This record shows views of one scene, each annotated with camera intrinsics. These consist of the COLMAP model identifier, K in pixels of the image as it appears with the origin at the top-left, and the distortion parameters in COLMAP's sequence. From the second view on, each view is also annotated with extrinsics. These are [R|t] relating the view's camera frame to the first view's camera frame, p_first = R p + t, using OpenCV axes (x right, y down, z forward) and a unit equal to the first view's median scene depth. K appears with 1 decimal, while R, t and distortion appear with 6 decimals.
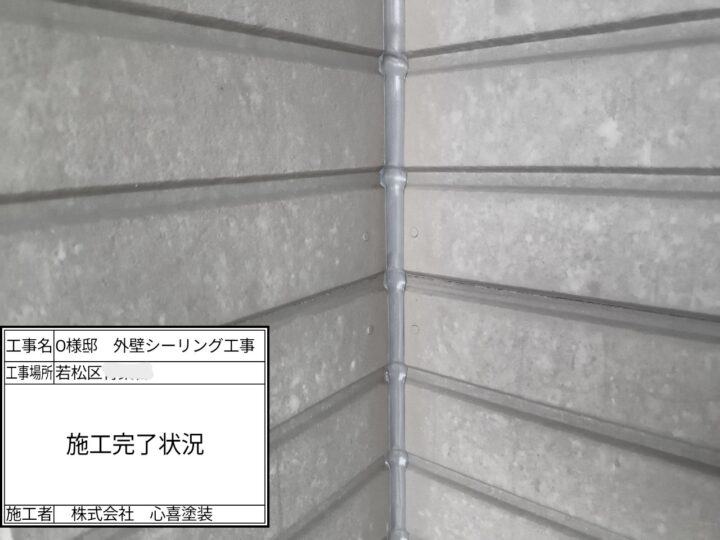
lens RADIAL K [[524.0, 0, 360.0], [0, 524.0, 270.0], [0, 0, 1]] dist [0.000698, -0.003791]
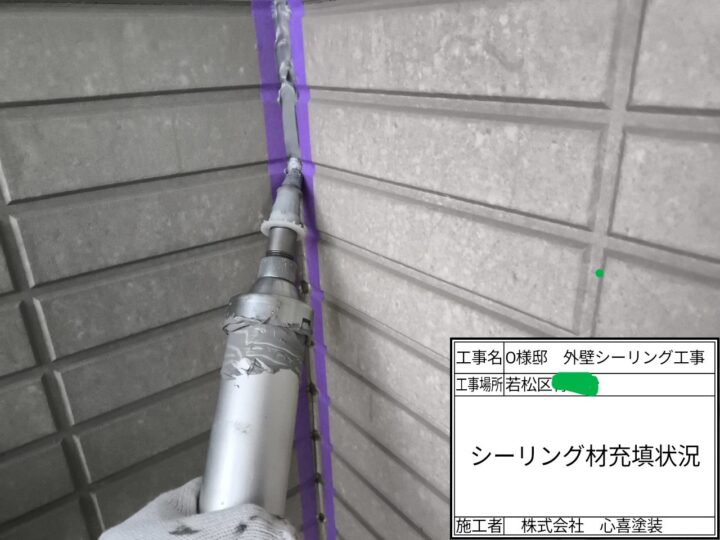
lens RADIAL K [[524.0, 0, 360.0], [0, 524.0, 270.0], [0, 0, 1]] dist [0.000698, -0.003791]
pose [[0.963772, 0.089930, -0.251109, 0.732411], [-0.047099, 0.984033, 0.171642, 0.481791], [0.262535, -0.153597, 0.952619, -0.336166]]
